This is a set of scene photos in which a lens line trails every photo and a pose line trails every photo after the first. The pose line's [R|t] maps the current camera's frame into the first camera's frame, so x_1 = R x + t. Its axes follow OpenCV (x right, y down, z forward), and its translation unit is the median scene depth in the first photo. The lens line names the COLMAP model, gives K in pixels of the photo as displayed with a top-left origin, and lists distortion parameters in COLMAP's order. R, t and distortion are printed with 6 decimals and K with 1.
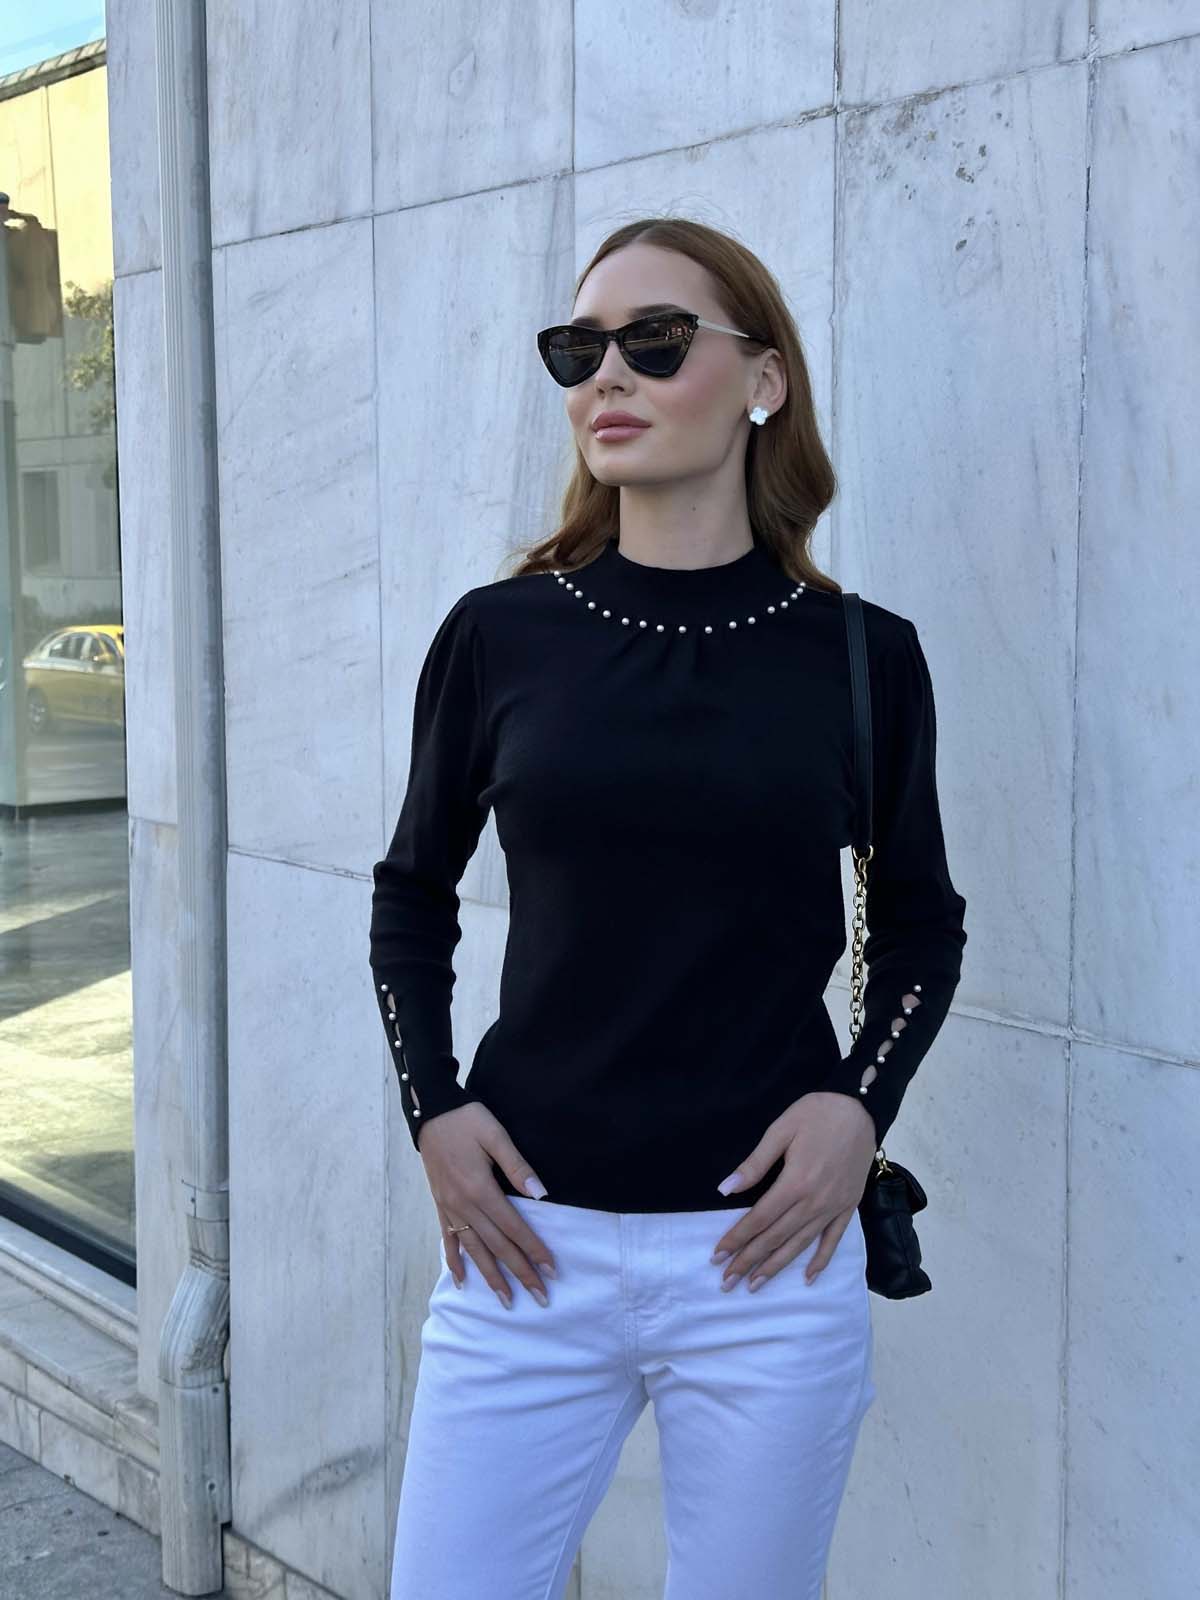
lens RADIAL K [[2241.5, 0, 594.3], [0, 2241.5, 767.0], [0, 0, 1]] dist [0.199155, -0.409006]
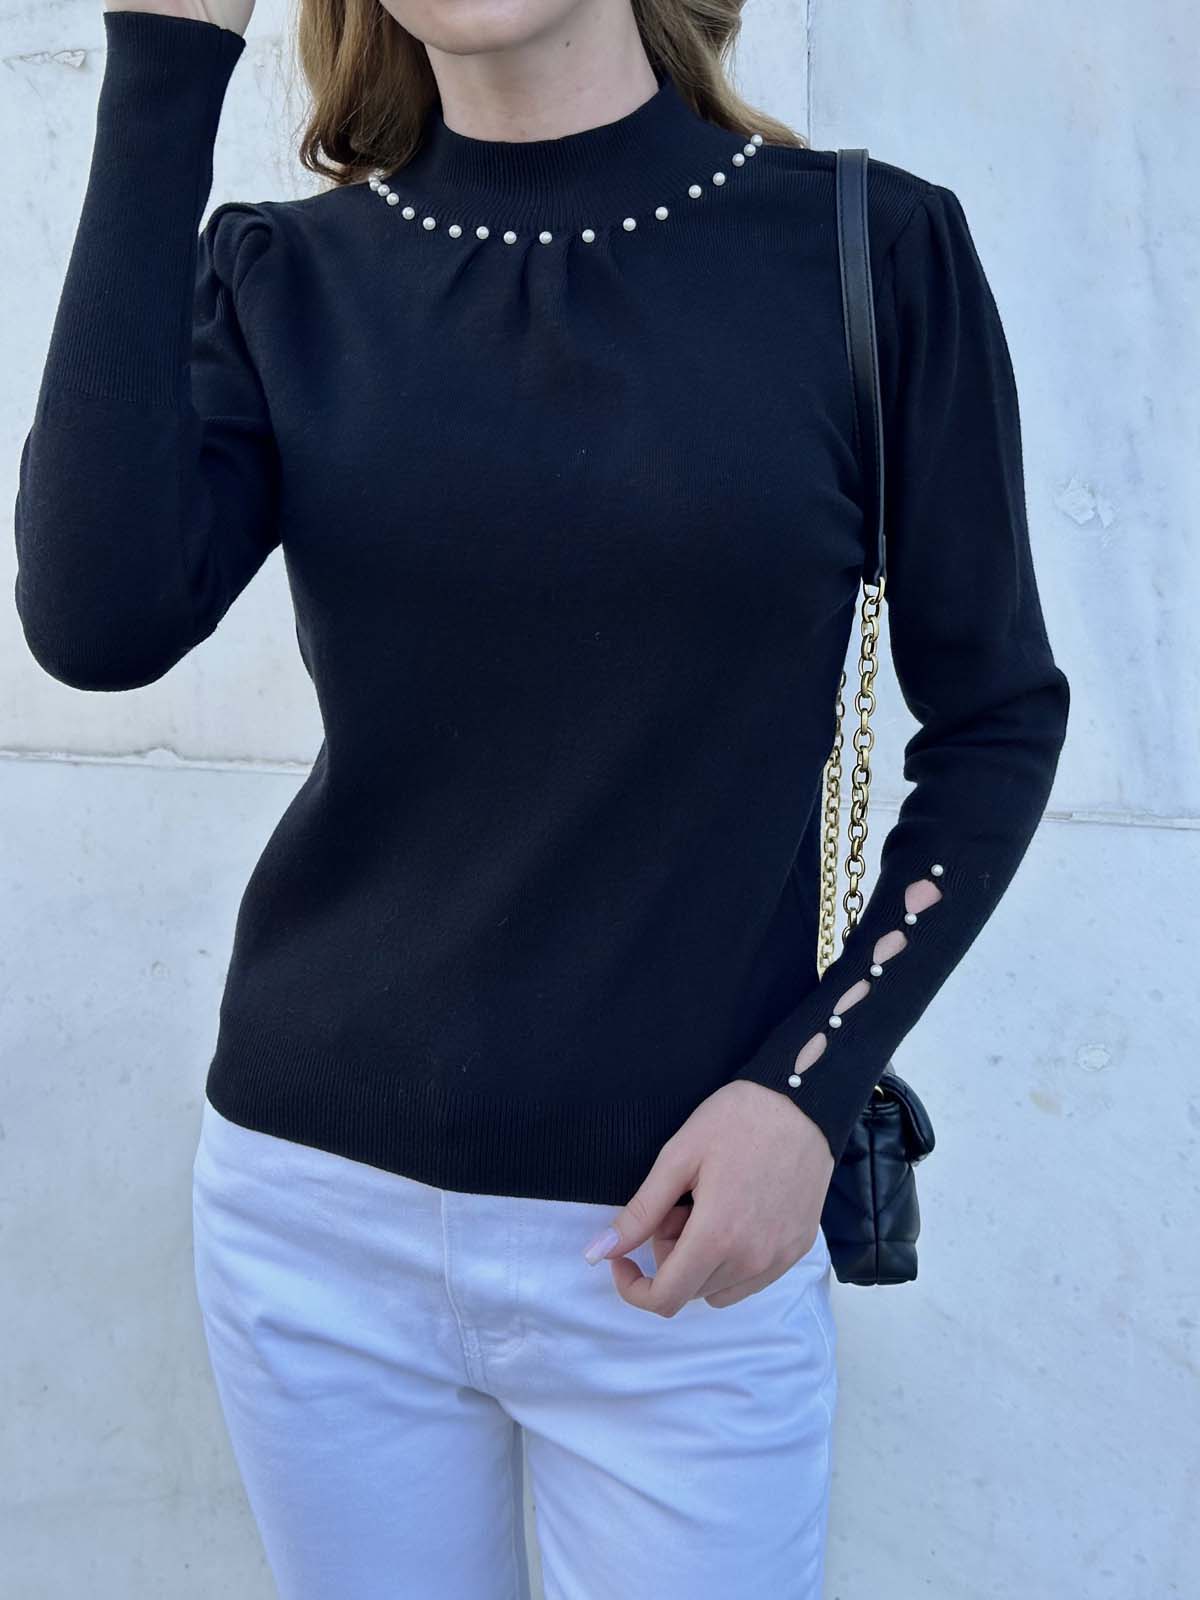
lens RADIAL K [[2211.7, 0, 679.0], [0, 2211.7, 788.8], [0, 0, 1]] dist [0.193394, -0.504076]
pose [[0.804437, -0.173545, 0.568123, -0.176873], [0.078178, 0.978985, 0.188355, -0.019004], [-0.588871, -0.107105, 0.801099, 0.335424]]
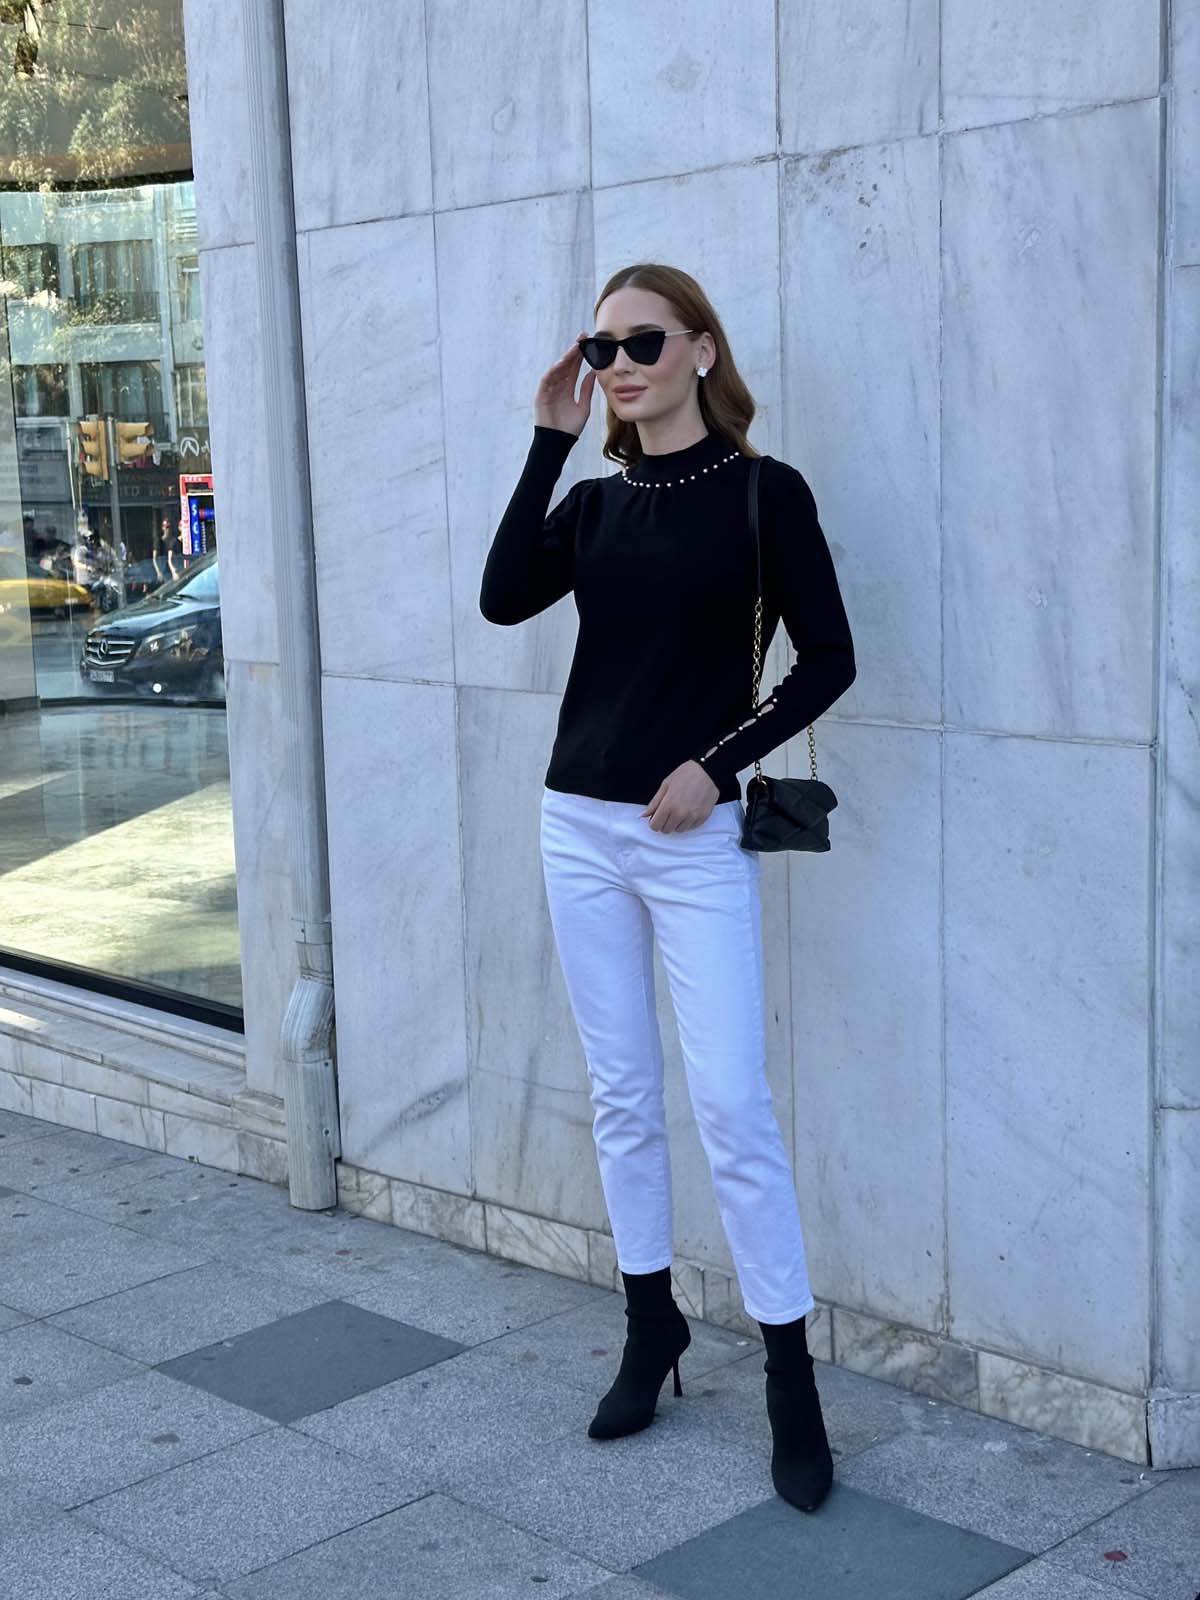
lens RADIAL K [[2243.0, 0, 567.2], [0, 2243.0, 789.9], [0, 0, 1]] dist [0.193145, -0.382502]
pose [[0.996978, -0.040755, 0.066134, -0.131959], [0.037257, 0.997884, 0.053293, 0.048743], [-0.068166, -0.050668, 0.996387, -0.475424]]
